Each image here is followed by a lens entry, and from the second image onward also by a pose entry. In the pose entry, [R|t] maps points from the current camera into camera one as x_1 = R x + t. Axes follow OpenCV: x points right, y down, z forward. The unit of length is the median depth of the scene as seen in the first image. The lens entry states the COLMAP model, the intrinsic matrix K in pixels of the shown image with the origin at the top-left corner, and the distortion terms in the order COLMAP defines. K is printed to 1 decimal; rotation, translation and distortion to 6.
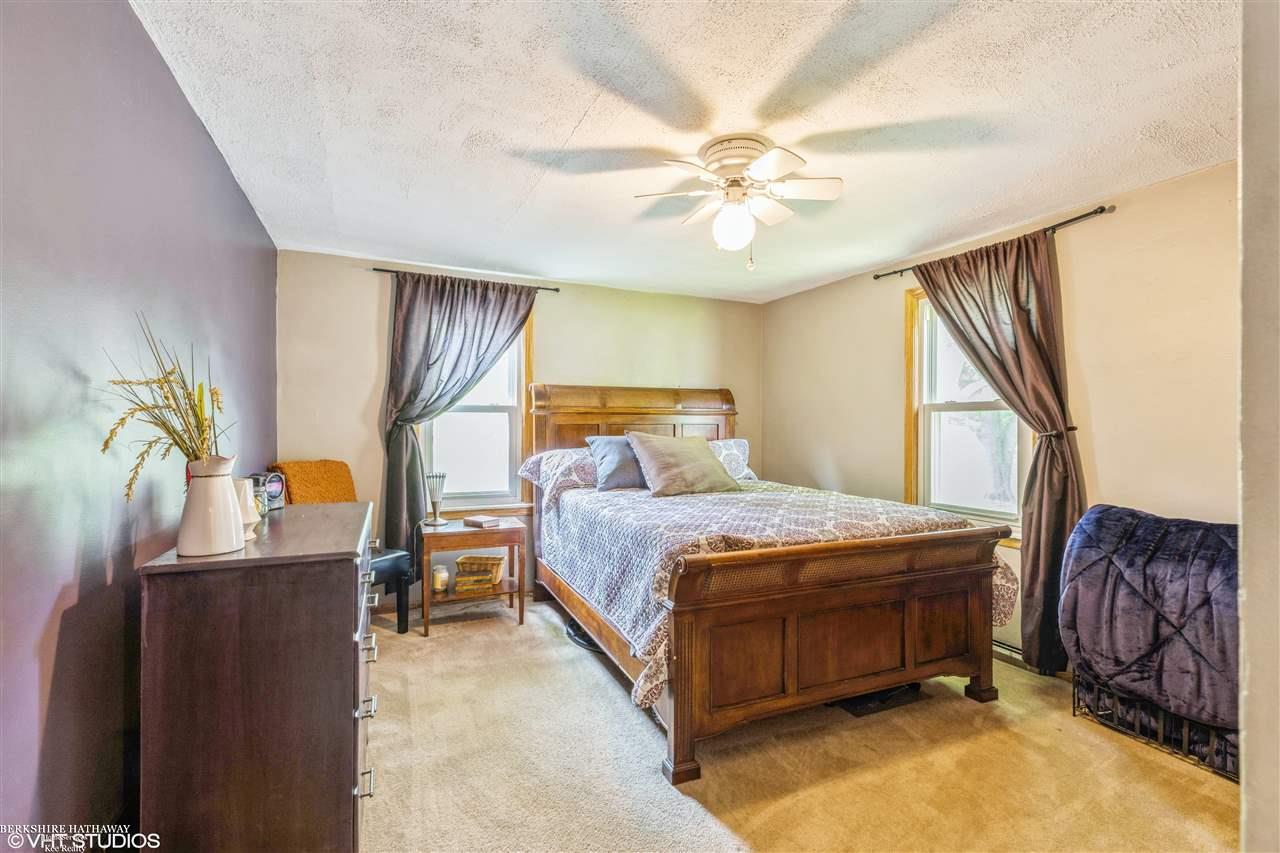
lens RADIAL K [[571.5, 0, 637.7], [0, 571.5, 413.3], [0, 0, 1]] dist [0.001110, -0.005869]
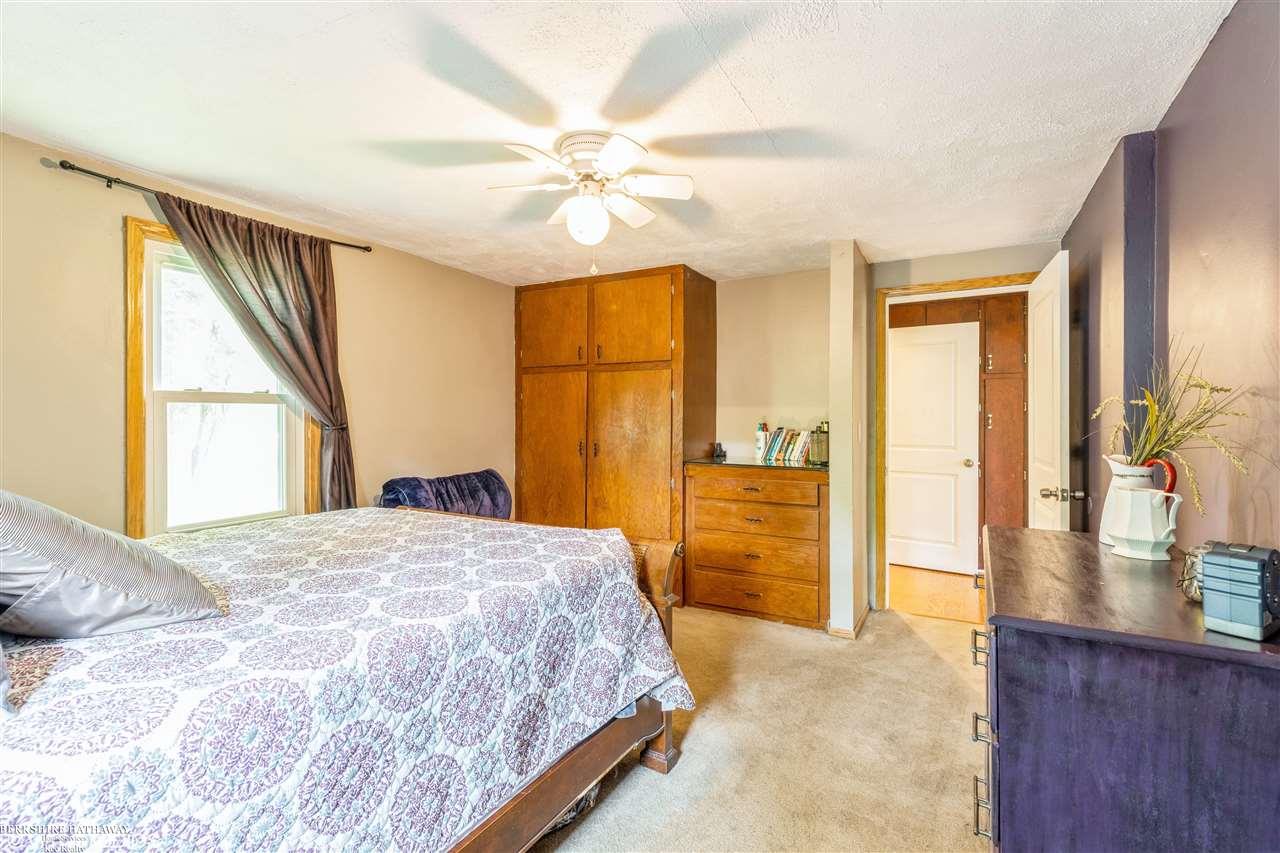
lens RADIAL K [[571.5, 0, 637.7], [0, 571.5, 413.3], [0, 0, 1]] dist [0.001110, -0.005869]
pose [[-0.588050, 0.004360, 0.808813, -0.435293], [-0.012032, 0.999828, -0.014138, 0.014115], [-0.808735, -0.018045, -0.587896, 0.979927]]
